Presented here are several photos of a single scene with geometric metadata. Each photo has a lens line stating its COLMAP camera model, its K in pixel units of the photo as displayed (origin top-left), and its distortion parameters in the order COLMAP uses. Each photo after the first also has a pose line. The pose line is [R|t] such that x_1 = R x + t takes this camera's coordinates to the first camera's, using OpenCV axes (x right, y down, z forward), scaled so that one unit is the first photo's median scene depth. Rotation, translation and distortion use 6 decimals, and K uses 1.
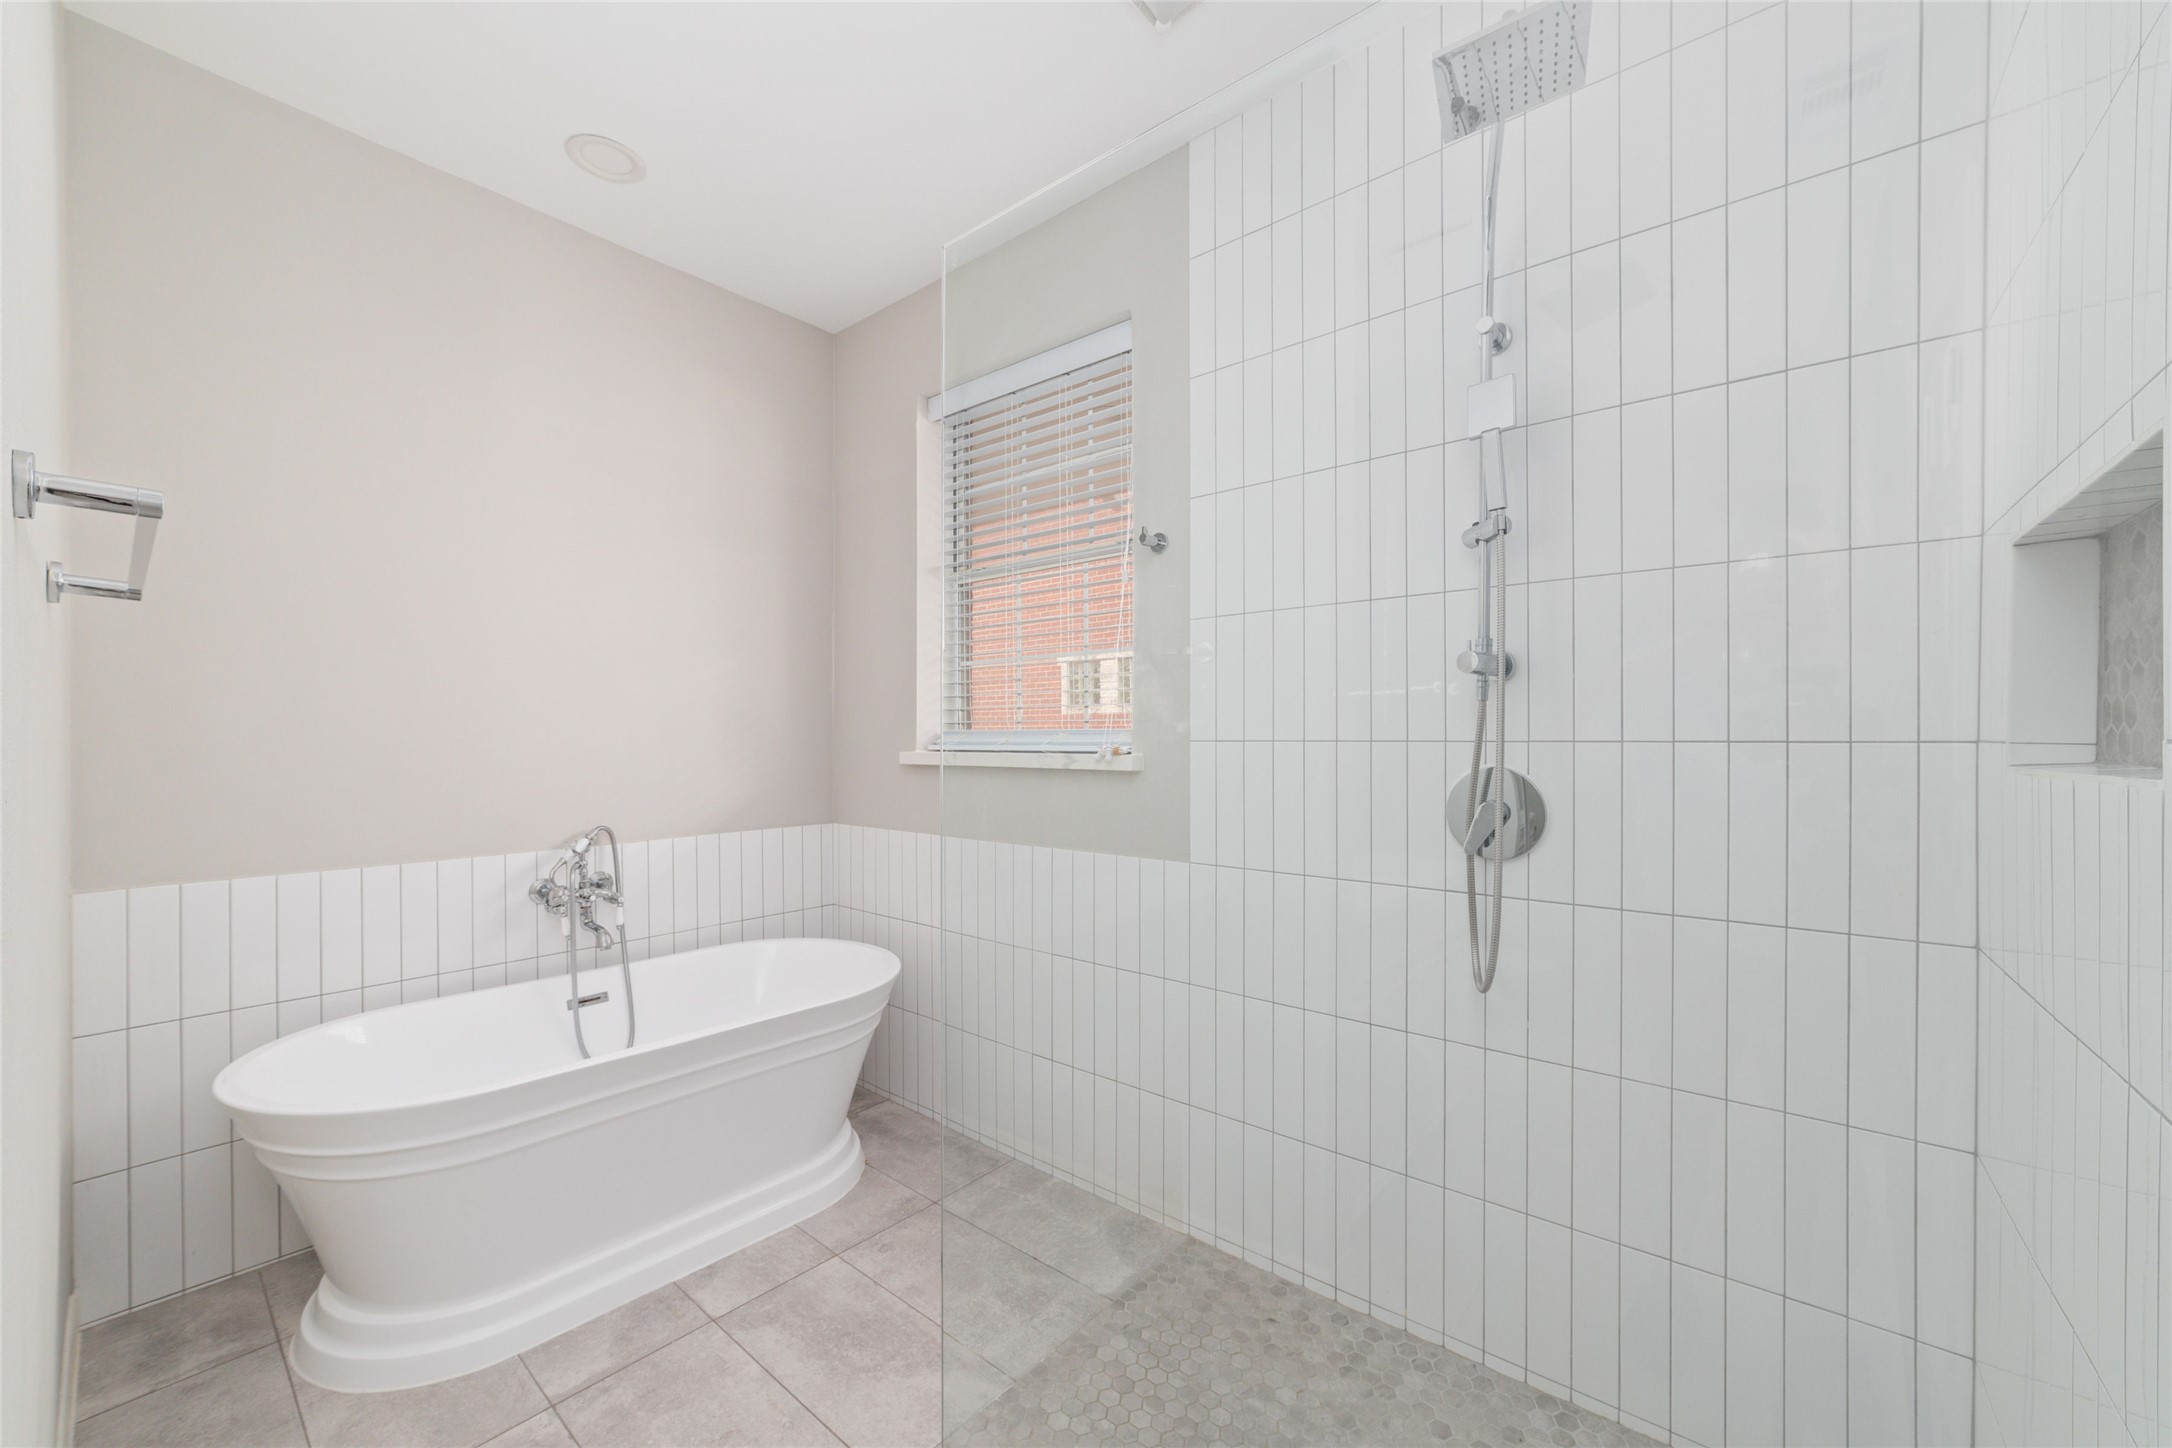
lens RADIAL K [[834.2, 0, 1086.1], [0, 834.2, 737.6], [0, 0, 1]] dist [-0.010457, 0.000364]
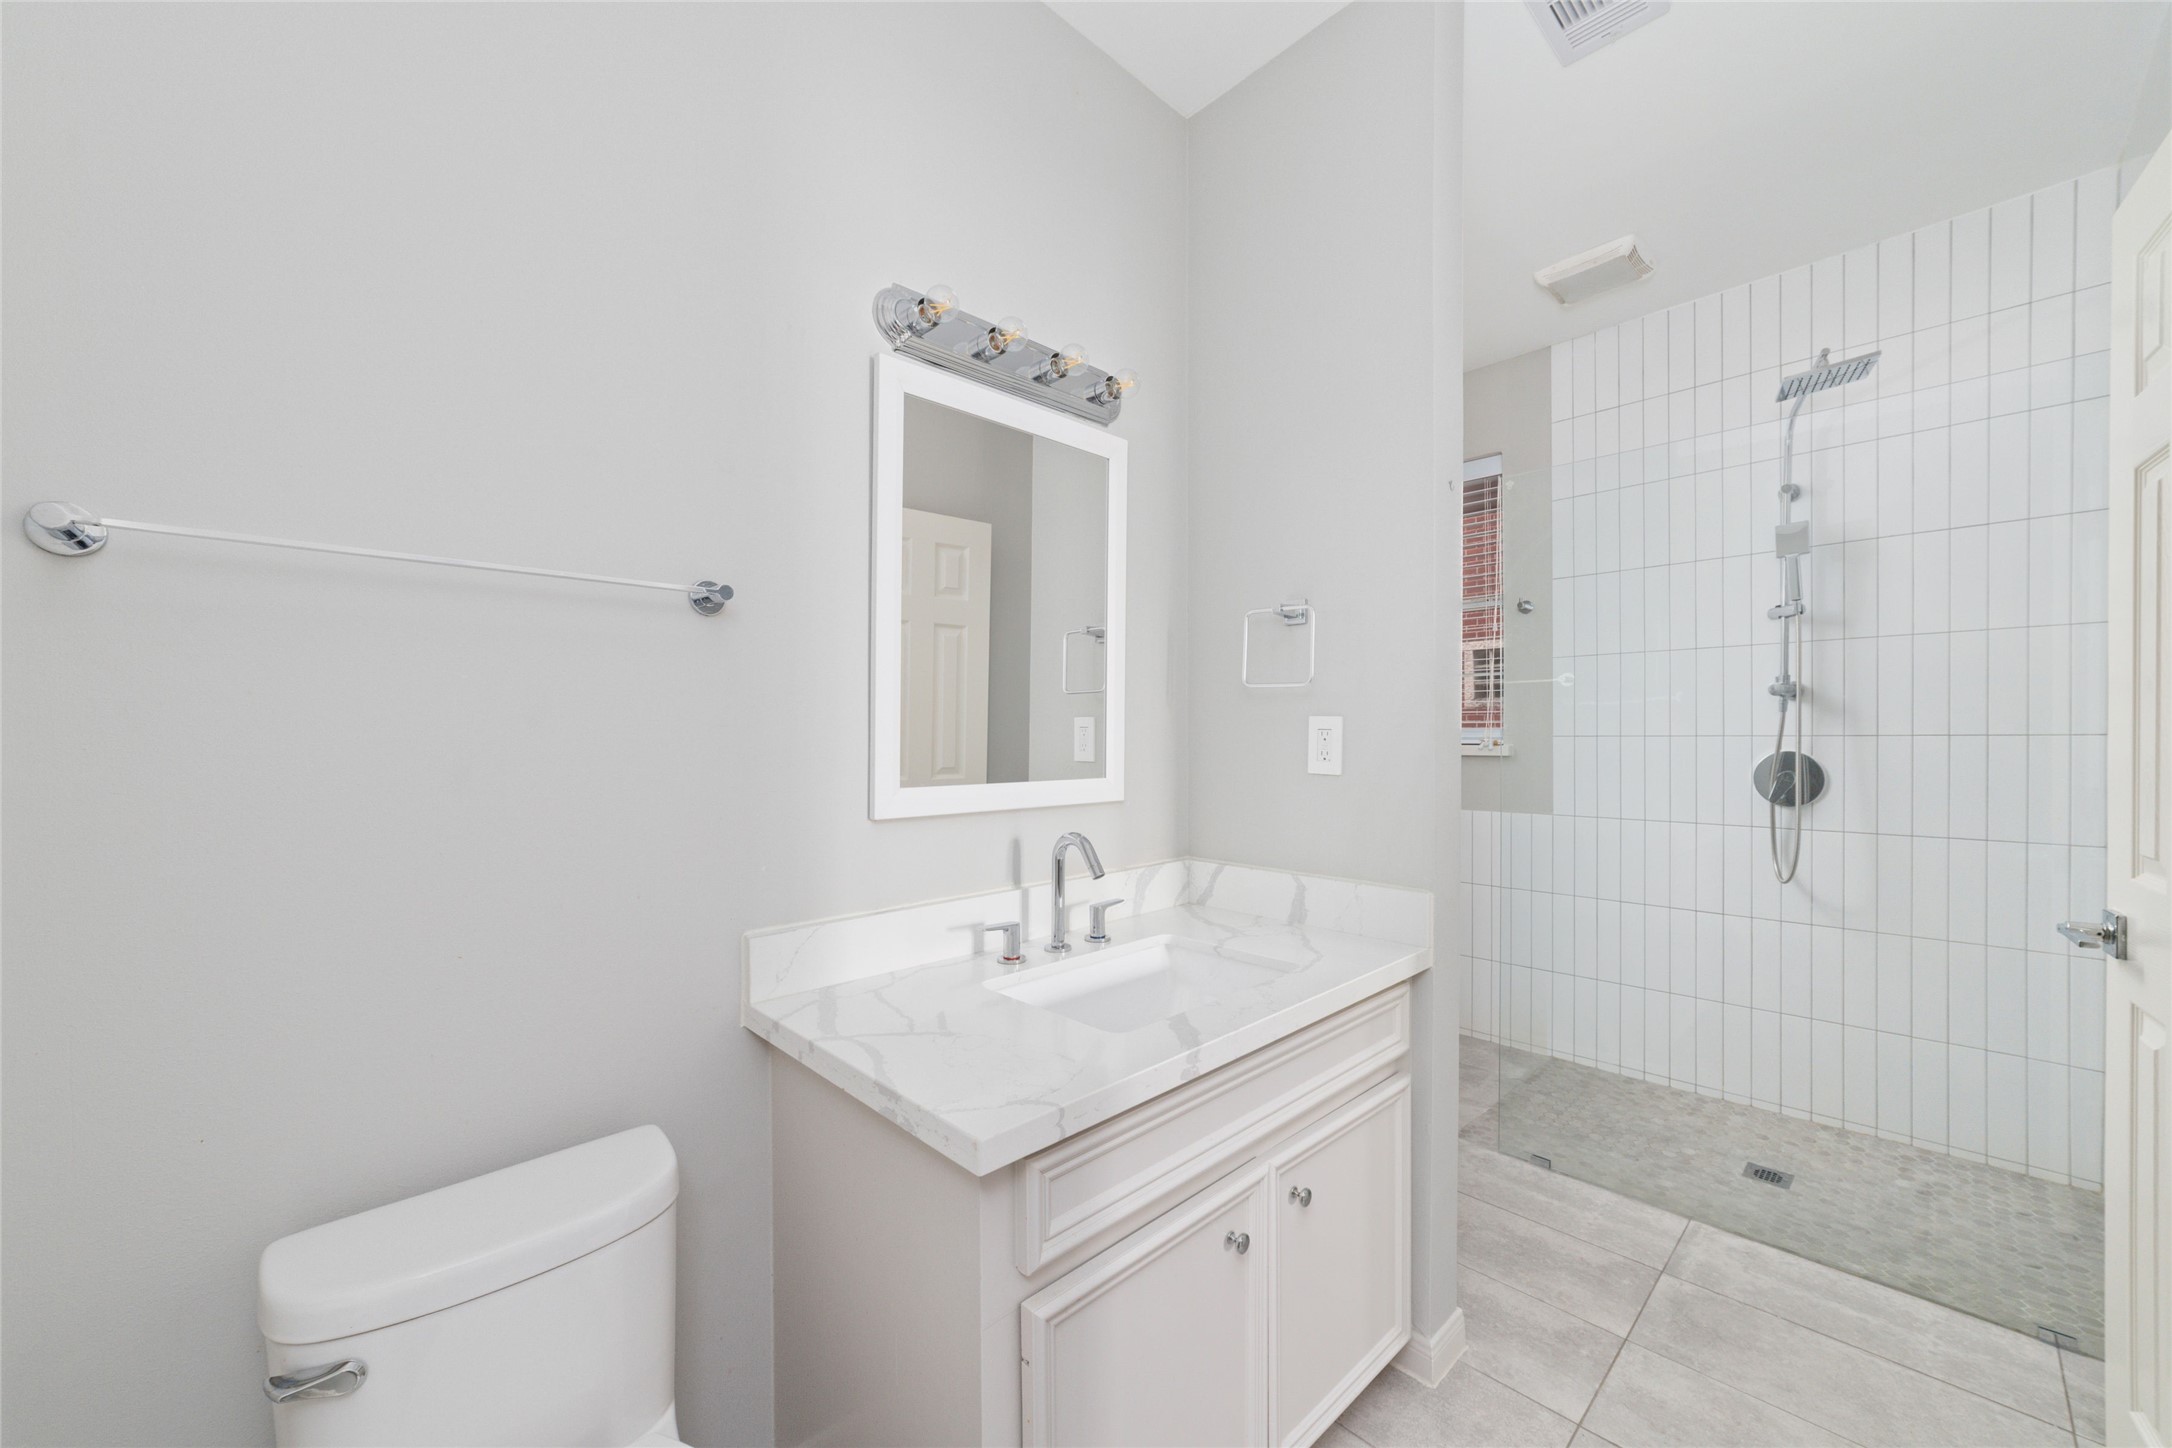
lens RADIAL K [[841.4, 0, 1094.3], [0, 841.4, 737.9], [0, 0, 1]] dist [-0.000465, 0.000002]
pose [[0.994439, -0.001850, -0.105297, -0.703567], [0.002285, 0.999989, 0.004015, -0.000720], [0.105288, -0.004233, 0.994433, -0.809617]]
